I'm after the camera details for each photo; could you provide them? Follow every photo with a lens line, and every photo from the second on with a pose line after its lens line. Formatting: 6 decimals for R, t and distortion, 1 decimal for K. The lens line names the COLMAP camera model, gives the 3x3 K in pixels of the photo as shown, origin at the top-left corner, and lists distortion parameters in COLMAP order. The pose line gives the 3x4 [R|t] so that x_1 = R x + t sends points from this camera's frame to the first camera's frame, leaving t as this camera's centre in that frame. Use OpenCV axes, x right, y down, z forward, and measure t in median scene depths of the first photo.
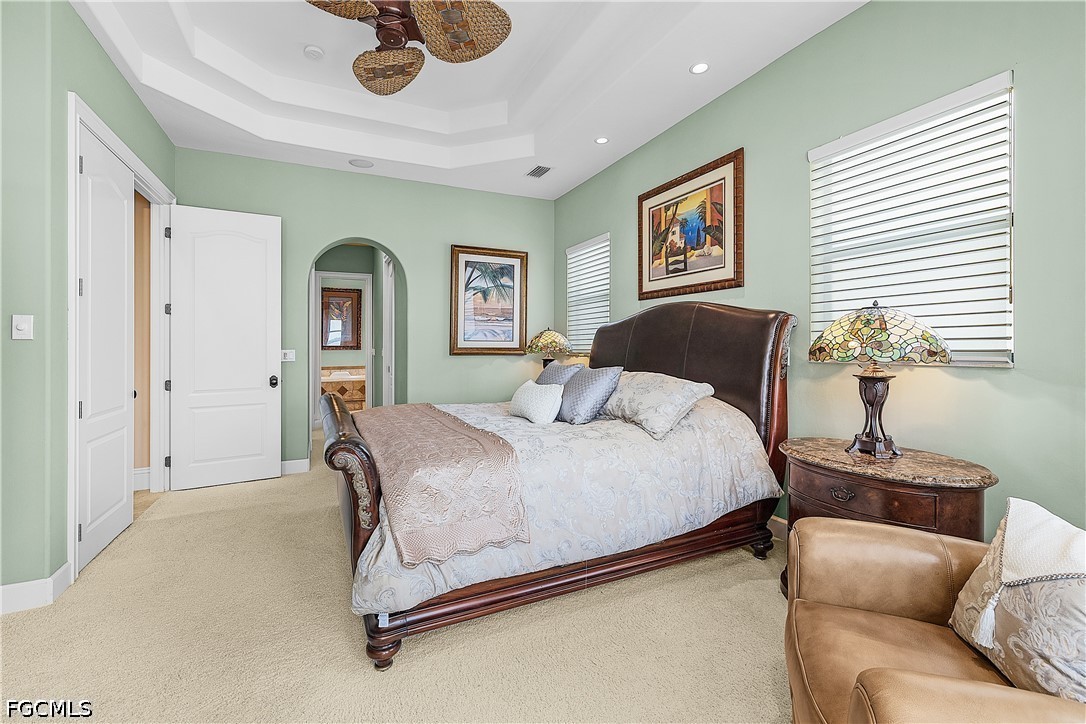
lens RADIAL K [[458.3, 0, 539.0], [0, 458.3, 350.5], [0, 0, 1]] dist [0.001881, 0.000302]
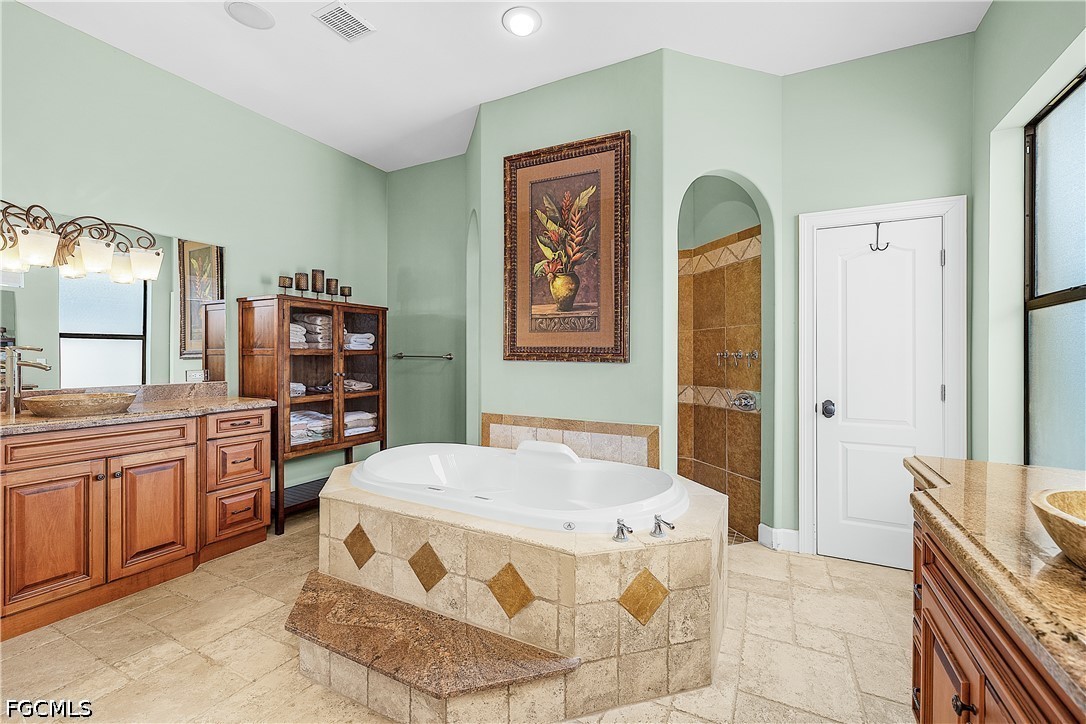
lens RADIAL K [[458.3, 0, 559.6], [0, 458.3, 353.3], [0, 0, 1]] dist [0.001881, 0.000302]
pose [[0.609878, 0.001142, -0.792495, -0.205915], [-0.009513, 0.999937, -0.005879, -0.005253], [0.792438, 0.011125, 0.609851, 0.819999]]
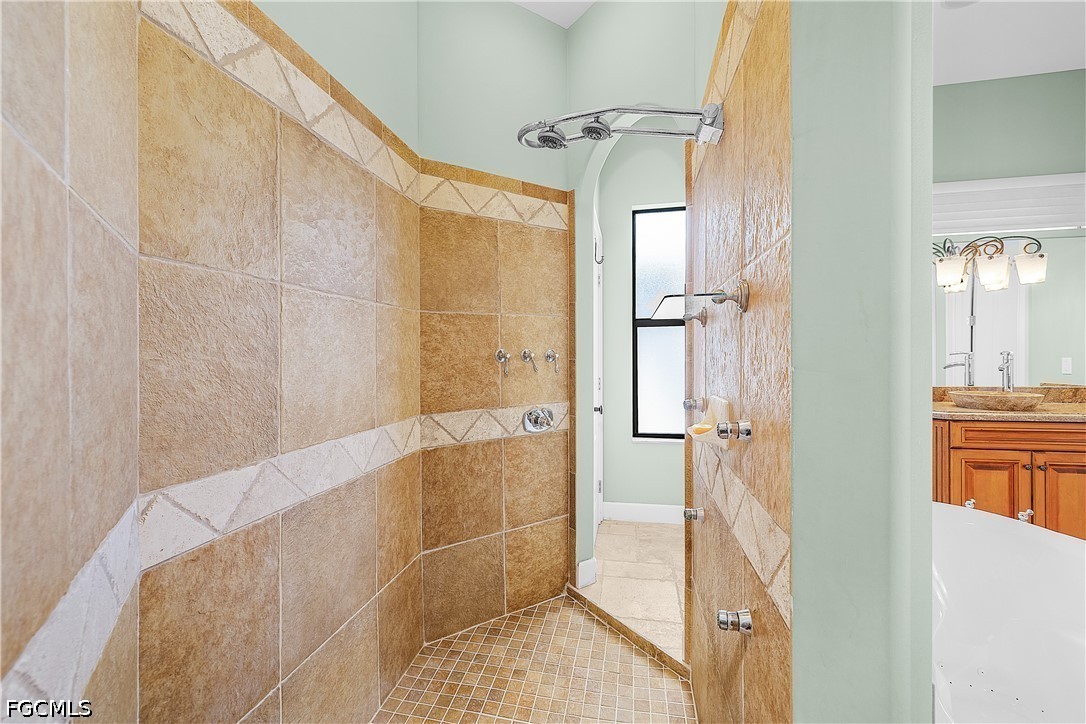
lens RADIAL K [[458.3, 0, 544.6], [0, 458.3, 357.5], [0, 0, 1]] dist [0.001881, 0.000302]
pose [[0.593295, -0.008520, 0.804940, -0.559236], [0.012430, 0.999922, 0.001422, -0.006882], [-0.804889, 0.009162, 0.593355, 0.972765]]
